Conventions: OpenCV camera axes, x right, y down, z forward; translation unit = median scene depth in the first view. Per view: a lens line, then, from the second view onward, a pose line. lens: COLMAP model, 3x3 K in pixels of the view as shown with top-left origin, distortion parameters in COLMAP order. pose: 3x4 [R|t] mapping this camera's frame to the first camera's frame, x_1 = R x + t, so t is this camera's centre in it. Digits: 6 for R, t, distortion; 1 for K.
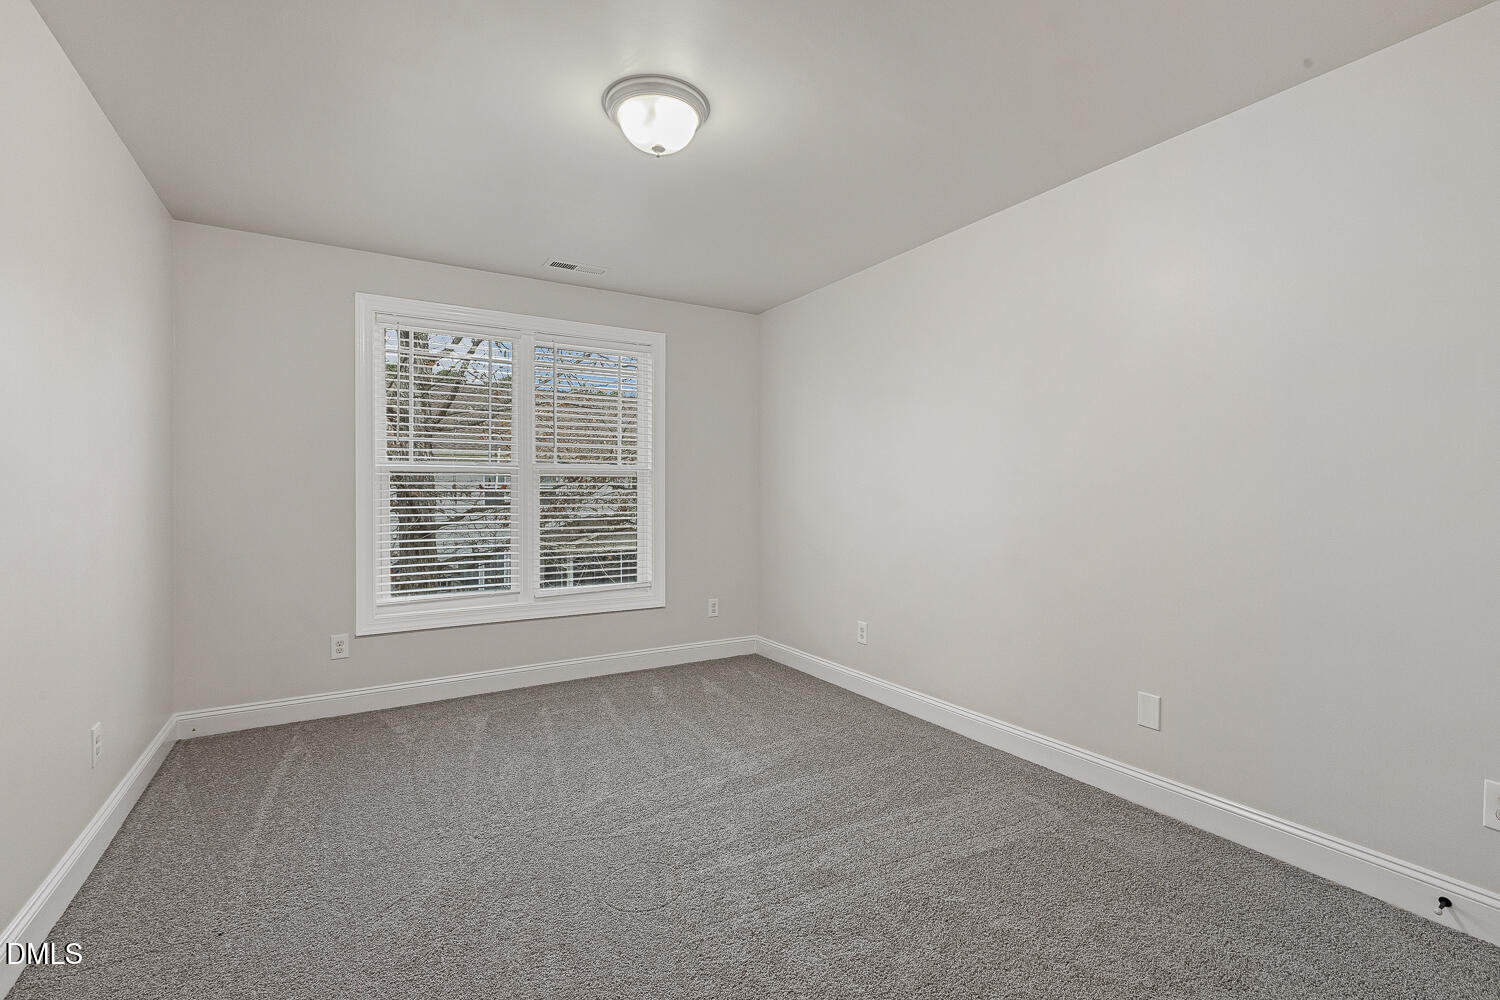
lens RADIAL K [[671.4, 0, 751.5], [0, 671.4, 493.8], [0, 0, 1]] dist [0.001449, -0.000927]
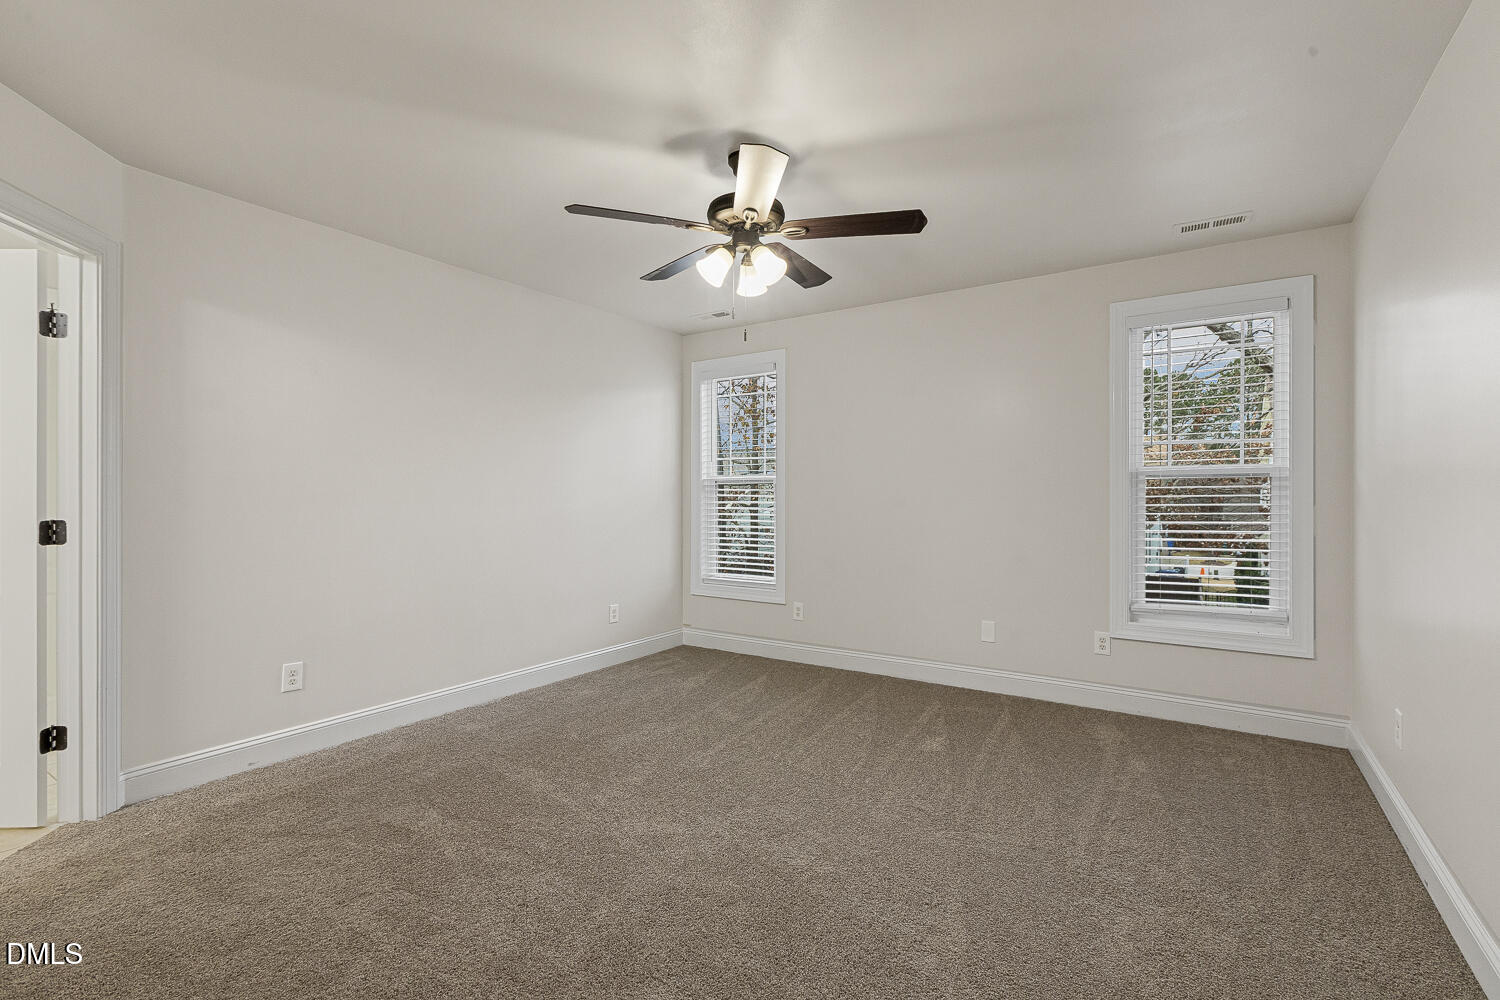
lens RADIAL K [[671.4, 0, 763.7], [0, 671.4, 505.7], [0, 0, 1]] dist [0.001449, -0.000927]
pose [[0.444149, 0.015573, -0.895817, 0.092161], [-0.006116, 0.999878, 0.014350, -0.000341], [0.895932, -0.000894, 0.444191, 0.056703]]
